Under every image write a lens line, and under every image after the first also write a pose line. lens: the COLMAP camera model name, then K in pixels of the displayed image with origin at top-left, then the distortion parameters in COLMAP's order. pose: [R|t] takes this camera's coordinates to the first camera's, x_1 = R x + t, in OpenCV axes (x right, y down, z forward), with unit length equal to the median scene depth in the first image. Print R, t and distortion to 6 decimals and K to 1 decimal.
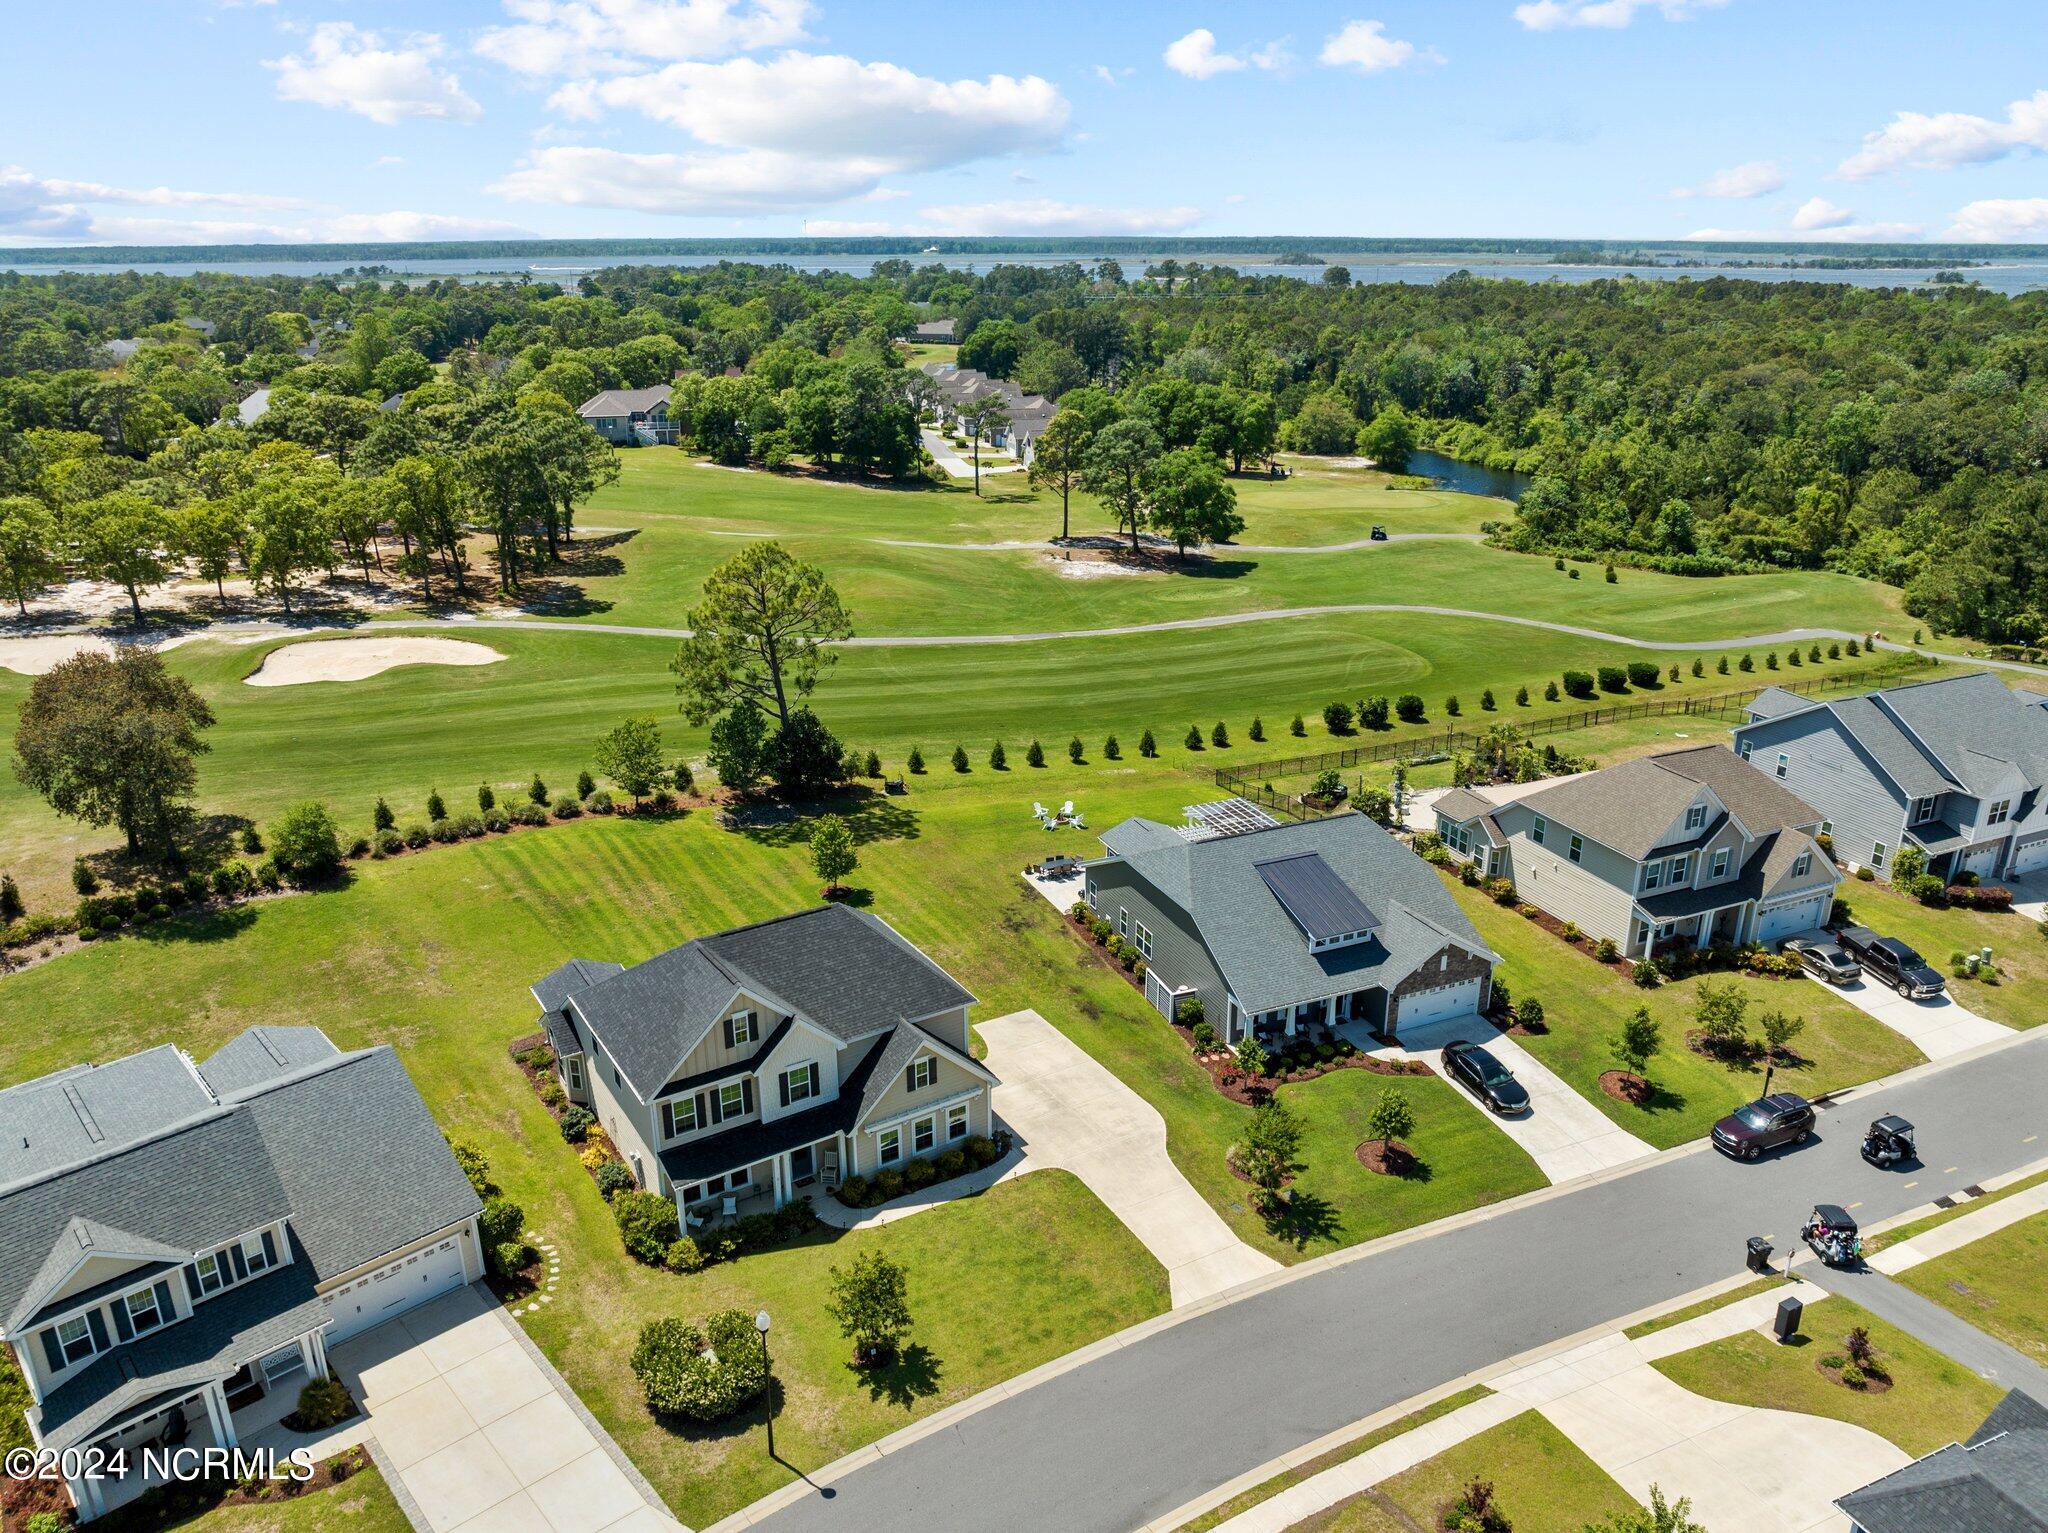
lens RADIAL K [[1442.8, 0, 1022.2], [0, 1442.8, 768.5], [0, 0, 1]] dist [-0.034529, -0.000792]
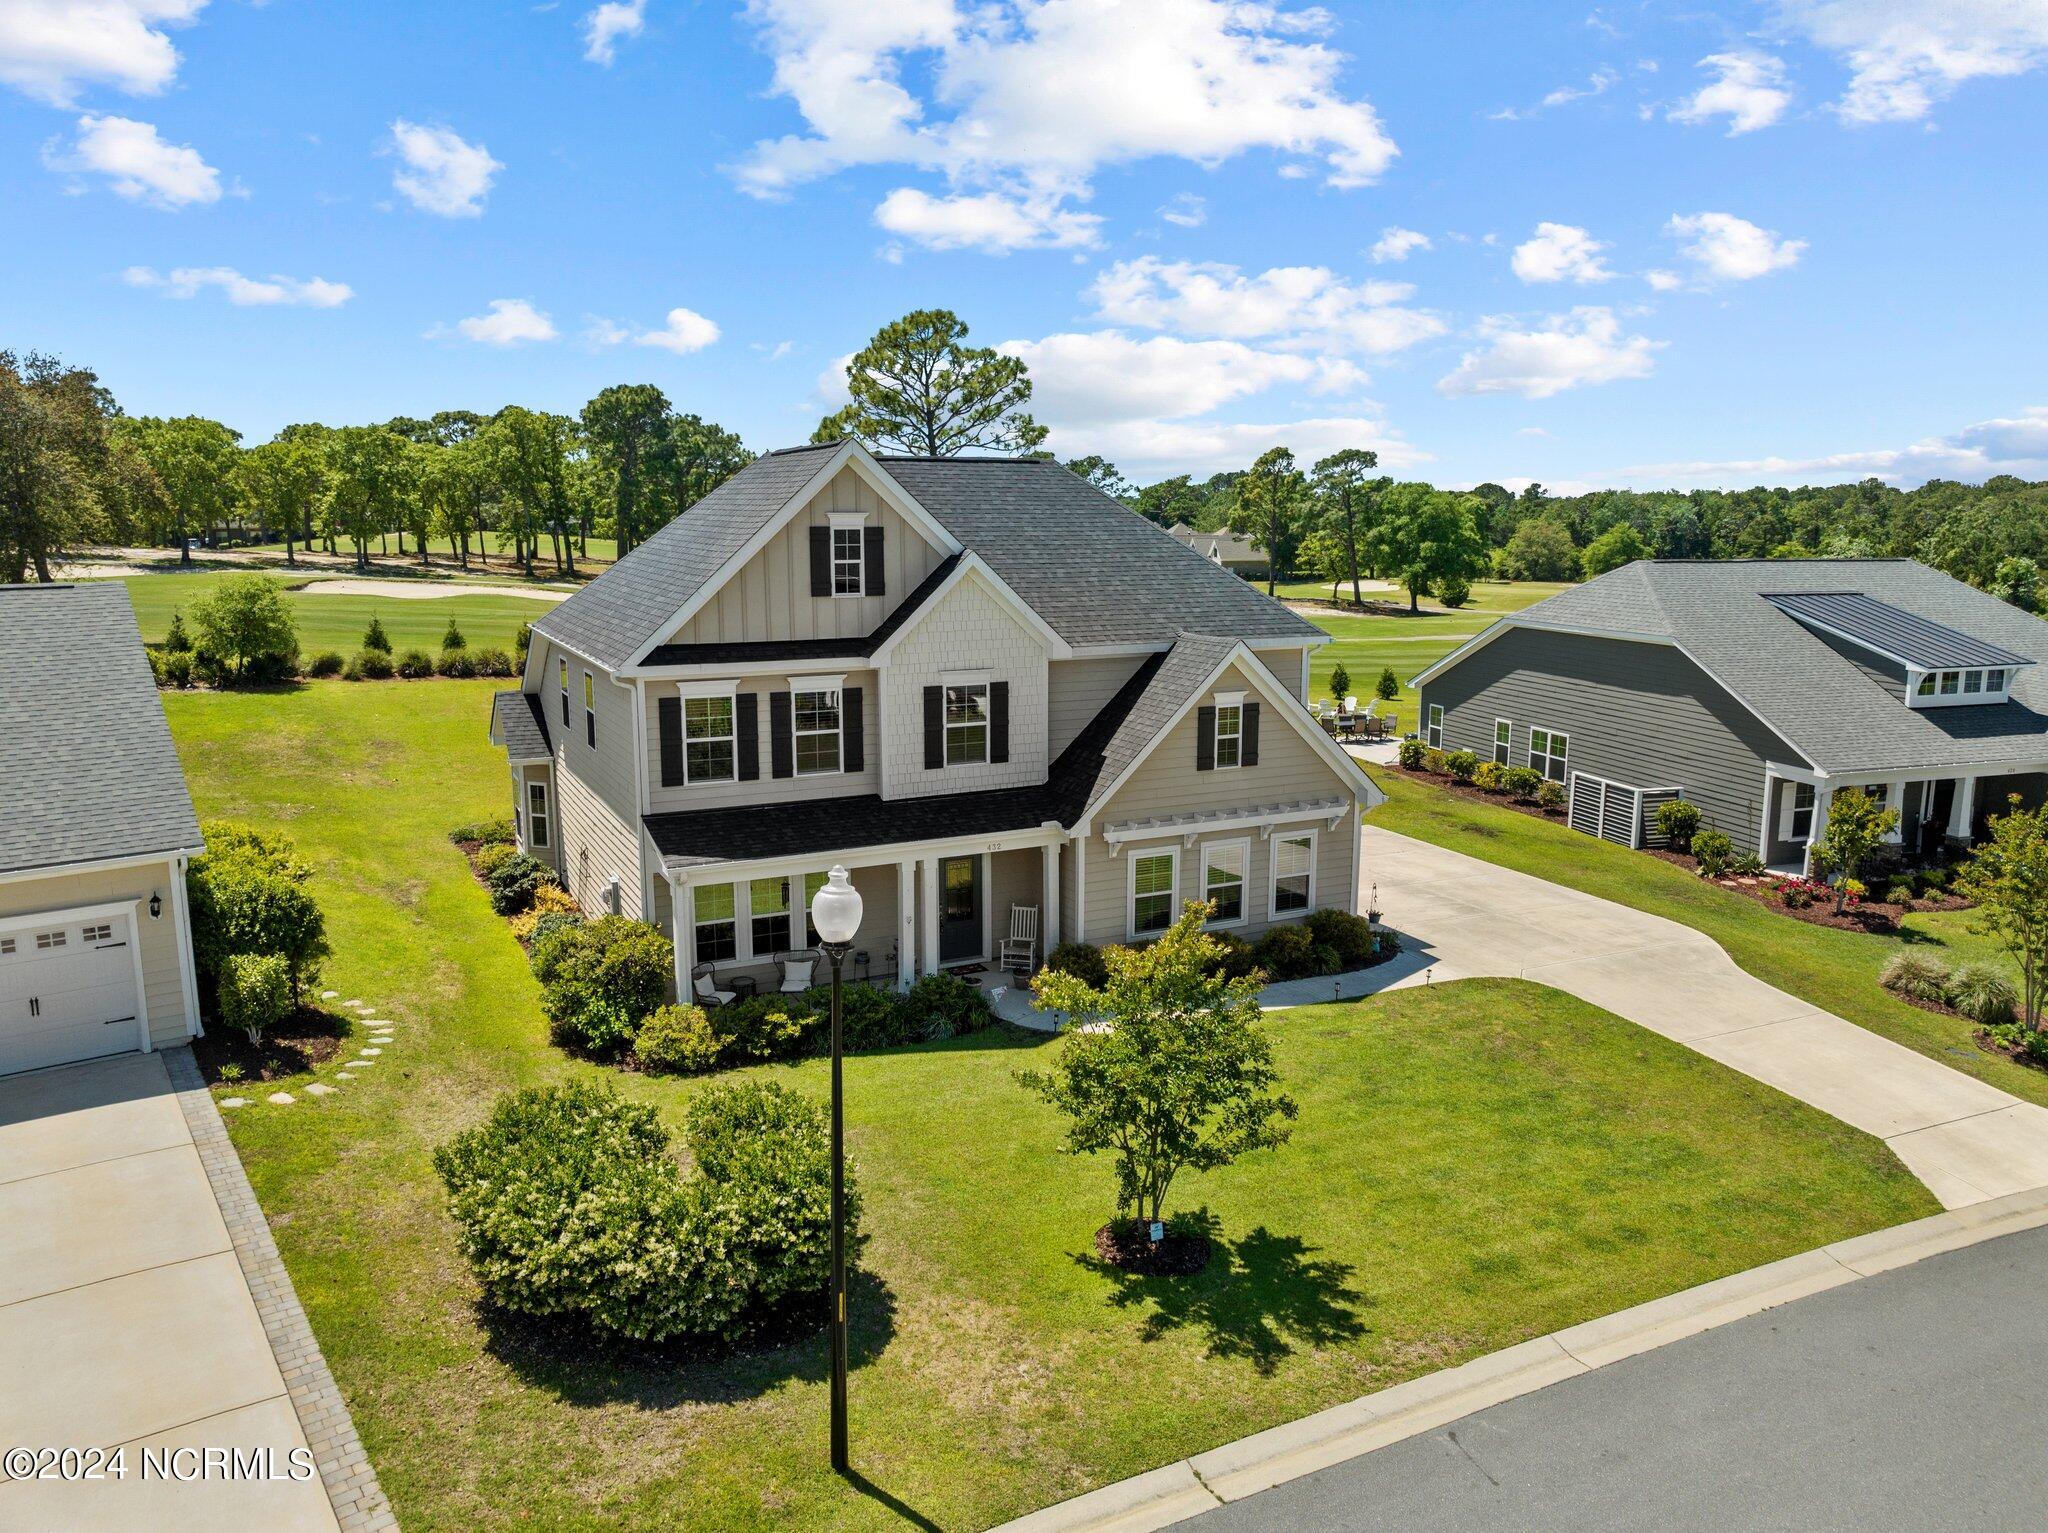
lens RADIAL K [[1436.3, 0, 1031.0], [0, 1436.3, 766.7], [0, 0, 1]] dist [-0.033173, 0.001248]
pose [[0.994915, 0.026490, -0.097171, -0.093906], [-0.042881, 0.984391, -0.170693, 0.325038], [0.091133, 0.173992, 0.980521, 0.582838]]
